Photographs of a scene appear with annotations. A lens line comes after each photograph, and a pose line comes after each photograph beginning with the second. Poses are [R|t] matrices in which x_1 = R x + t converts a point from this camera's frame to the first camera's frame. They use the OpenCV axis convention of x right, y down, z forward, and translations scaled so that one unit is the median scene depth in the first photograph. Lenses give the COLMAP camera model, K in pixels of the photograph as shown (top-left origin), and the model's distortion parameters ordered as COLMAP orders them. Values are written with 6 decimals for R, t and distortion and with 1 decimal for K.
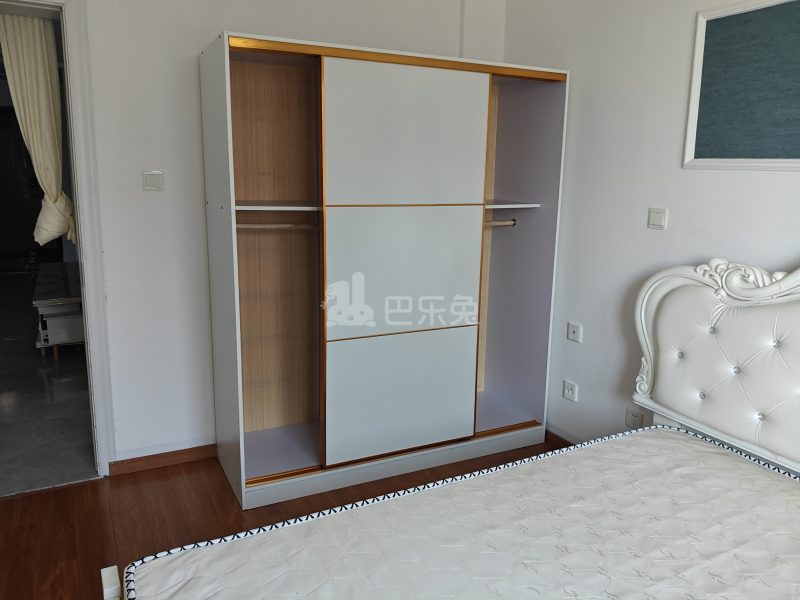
lens RADIAL K [[622.0, 0, 400.0], [0, 622.0, 300.0], [0, 0, 1]] dist [0.002880, -0.000013]
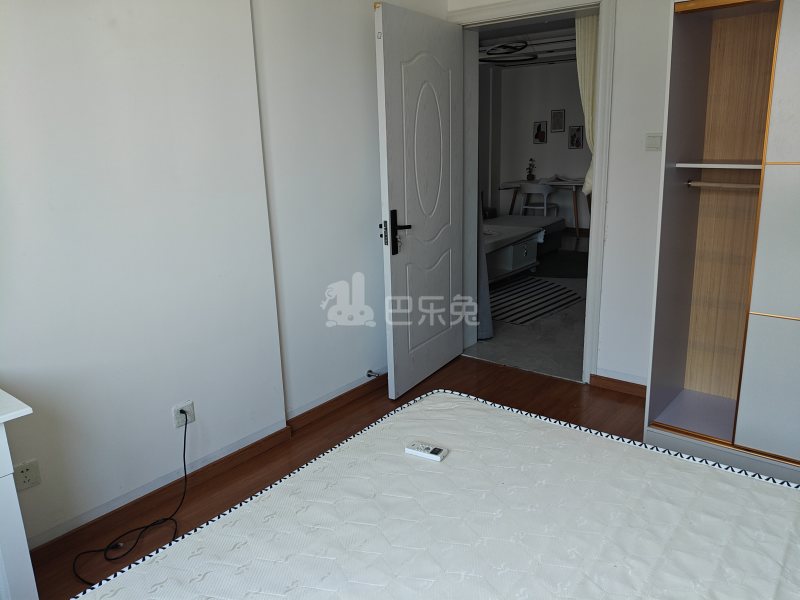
lens RADIAL K [[622.0, 0, 400.0], [0, 622.0, 300.0], [0, 0, 1]] dist [0.002880, -0.000013]
pose [[0.401364, 0.201082, -0.893573, 0.624911], [-0.157139, 0.976255, 0.149107, -0.009177], [0.902338, 0.080569, 0.423431, 0.165909]]
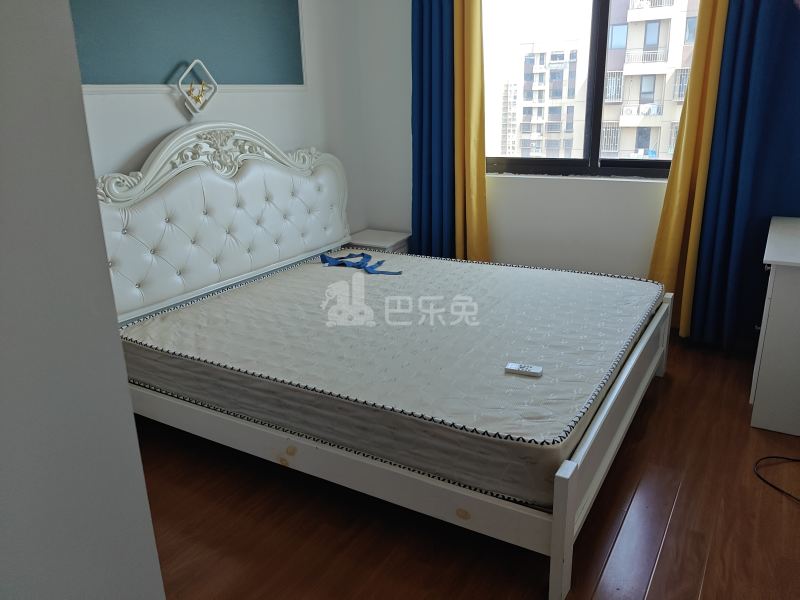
lens RADIAL K [[622.0, 0, 400.0], [0, 622.0, 300.0], [0, 0, 1]] dist [0.002880, -0.000013]
pose [[-0.533709, -0.261961, 0.804072, -0.817035], [0.183774, 0.892163, 0.412641, -0.241790], [-0.825459, 0.367998, -0.428014, 1.175224]]
